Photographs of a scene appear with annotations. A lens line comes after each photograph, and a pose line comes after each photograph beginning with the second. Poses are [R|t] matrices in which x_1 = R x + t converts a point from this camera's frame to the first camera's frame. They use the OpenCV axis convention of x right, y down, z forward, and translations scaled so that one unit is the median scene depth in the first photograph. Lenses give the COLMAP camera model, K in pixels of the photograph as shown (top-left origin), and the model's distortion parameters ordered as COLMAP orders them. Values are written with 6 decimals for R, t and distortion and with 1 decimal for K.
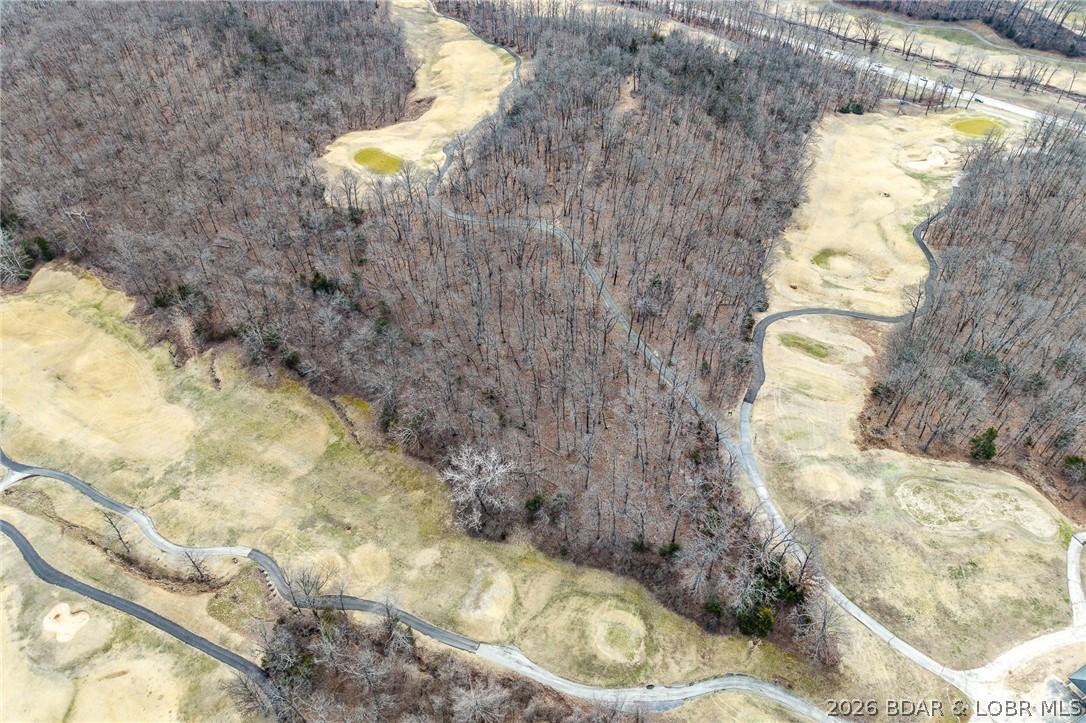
lens RADIAL K [[708.4, 0, 554.3], [0, 708.4, 386.2], [0, 0, 1]] dist [0.022204, -0.022116]
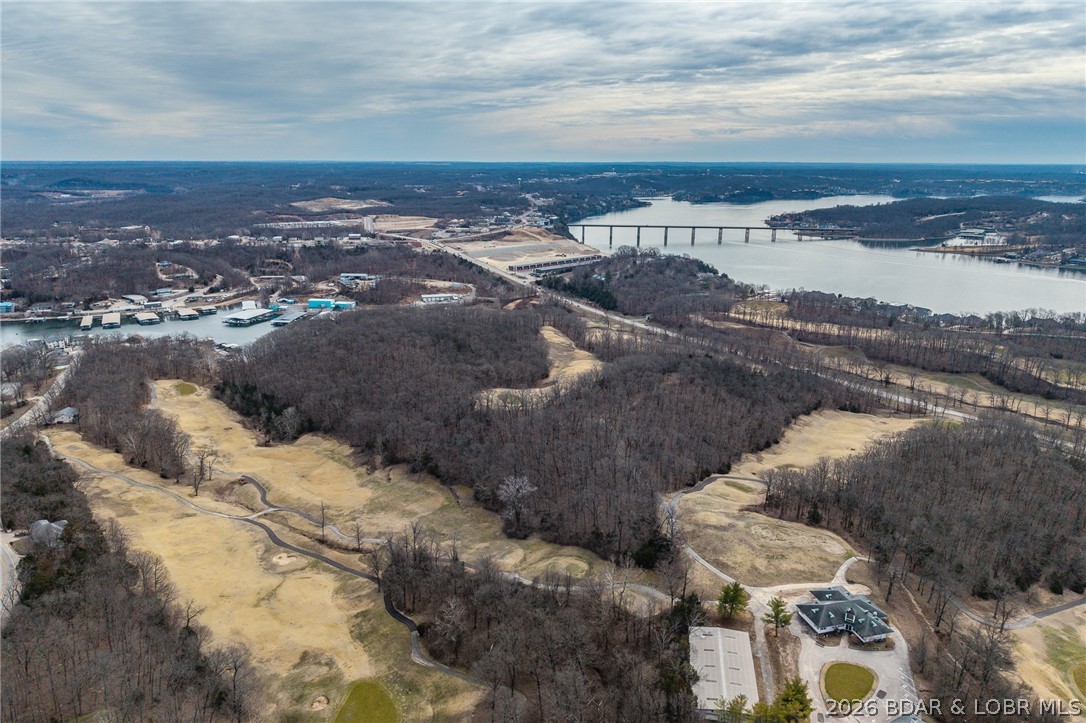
lens RADIAL K [[723.6, 0, 545.2], [0, 723.6, 376.5], [0, 0, 1]] dist [0.038409, -0.047448]
pose [[0.970238, 0.066184, -0.232933, 0.334025], [-0.173971, 0.859624, -0.480396, 0.662503], [0.168440, 0.506622, 0.845554, -0.642166]]
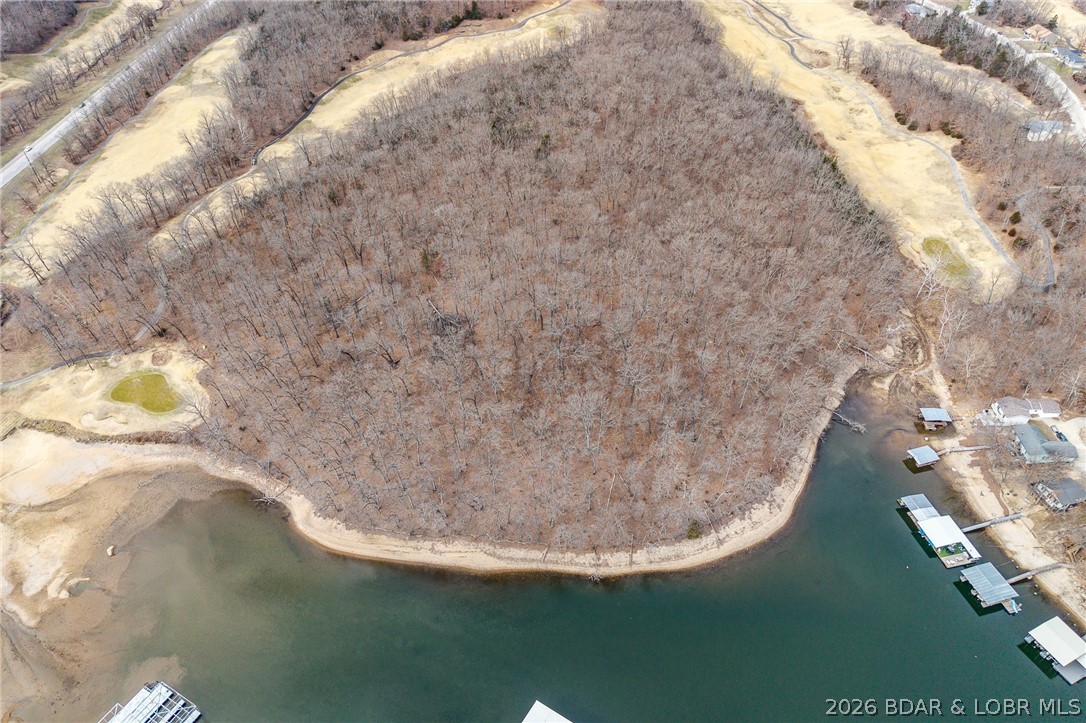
lens RADIAL K [[713.6, 0, 546.9], [0, 713.6, 381.8], [0, 0, 1]] dist [0.008170, -0.003938]
pose [[-0.689916, -0.498801, 0.524608, -2.340071], [0.521977, 0.159328, 0.837947, -2.488213], [-0.501553, 0.851946, 0.150440, 2.314583]]
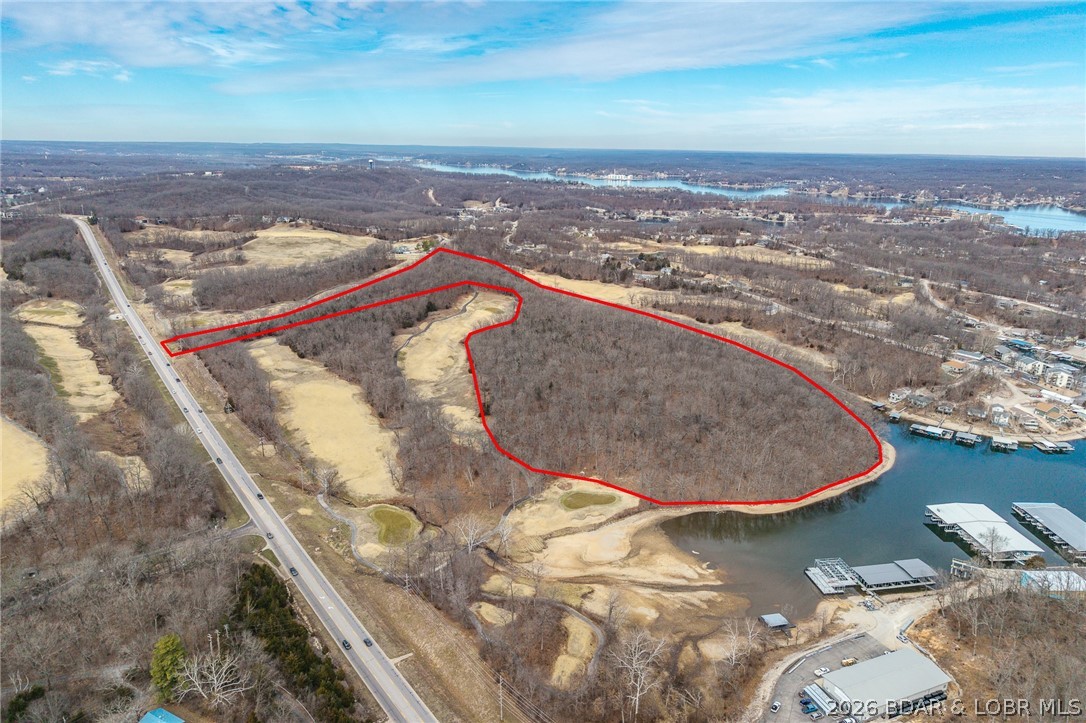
lens RADIAL K [[743.5, 0, 545.0], [0, 743.5, 314.8], [0, 0, 1]] dist [0.024688, -0.027128]
pose [[-0.988510, -0.055170, 0.140729, -1.222601], [0.093365, 0.509338, 0.855487, -3.853723], [-0.118876, 0.858796, -0.498334, 3.569543]]
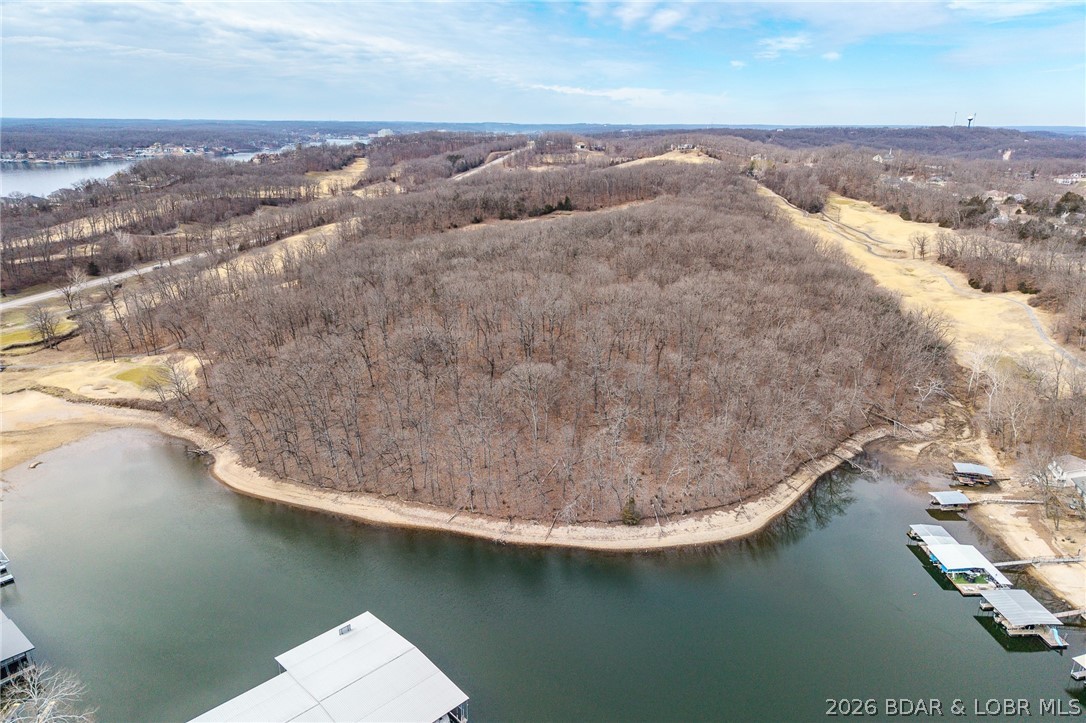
lens RADIAL K [[726.2, 0, 545.7], [0, 726.2, 370.7], [0, 0, 1]] dist [0.018617, -0.018207]
pose [[-0.517773, -0.286401, 0.806154, -2.697991], [0.614230, 0.531469, 0.583319, -2.094598], [-0.595510, 0.797192, -0.099264, 2.590683]]
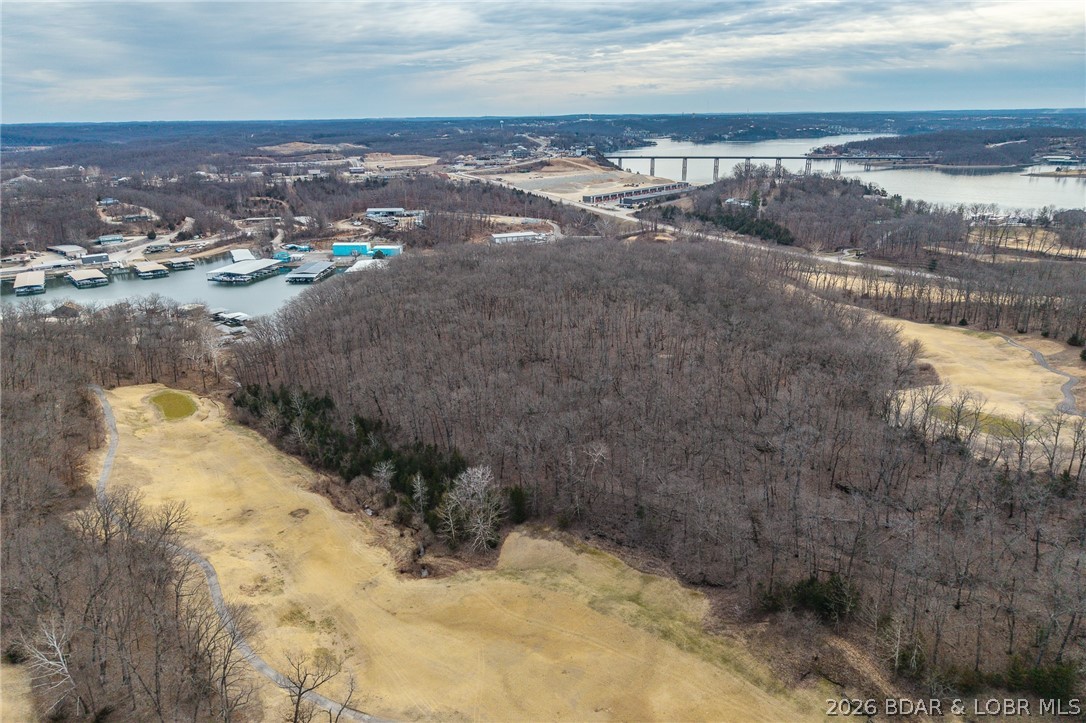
lens RADIAL K [[726.4, 0, 544.2], [0, 726.4, 365.6], [0, 0, 1]] dist [0.030340, -0.033673]
pose [[0.983096, 0.039684, -0.178737, -0.856078], [-0.118064, 0.883549, -0.453213, 0.002849], [0.139938, 0.466655, 0.873299, 0.495109]]
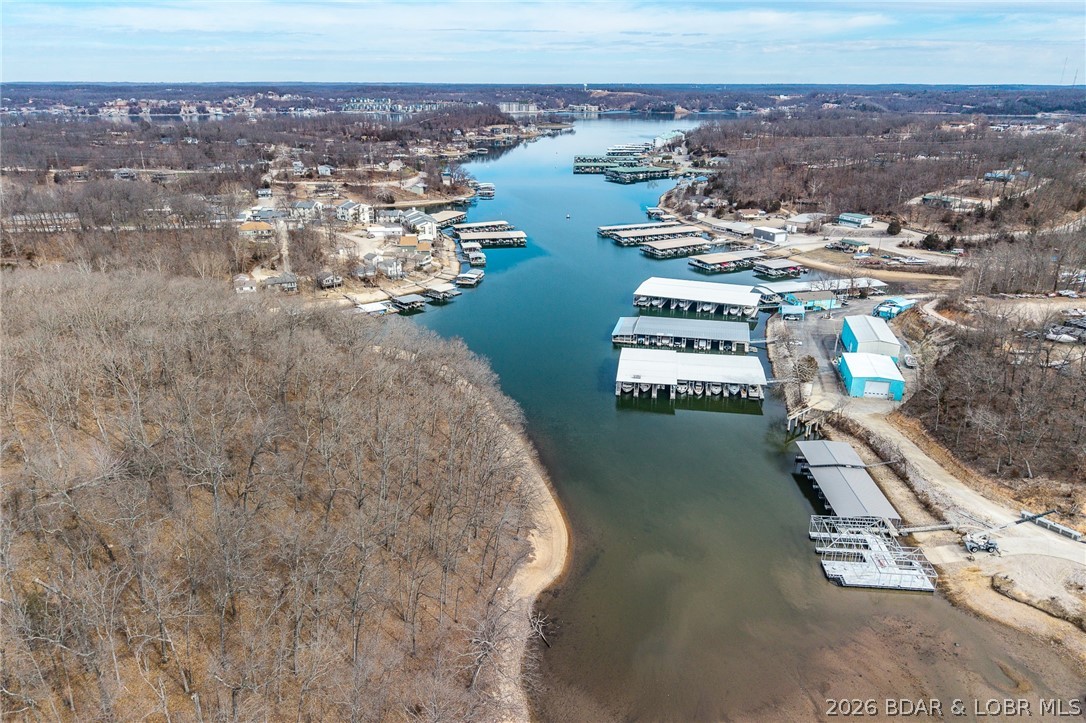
lens RADIAL K [[728.0, 0, 544.9], [0, 728.0, 368.3], [0, 0, 1]] dist [0.016031, -0.014564]
pose [[-0.376953, 0.330534, -0.865248, -0.911521], [-0.676307, 0.540057, 0.500946, -2.174629], [0.632863, 0.774006, 0.019966, 2.713627]]
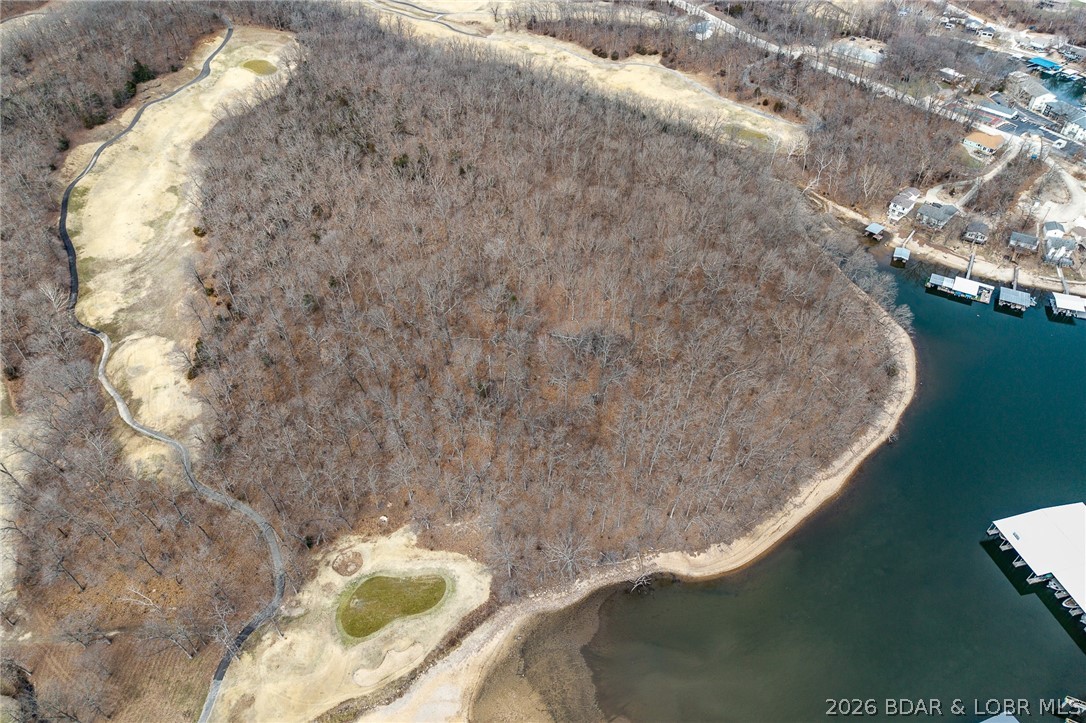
lens RADIAL K [[726.2, 0, 545.7], [0, 726.2, 370.7], [0, 0, 1]] dist [0.018617, -0.018207]
pose [[-0.999945, -0.006407, -0.008259, -1.292126], [-0.008383, 0.019696, 0.999771, -2.814420], [-0.006243, 0.999785, -0.019749, 2.614051]]
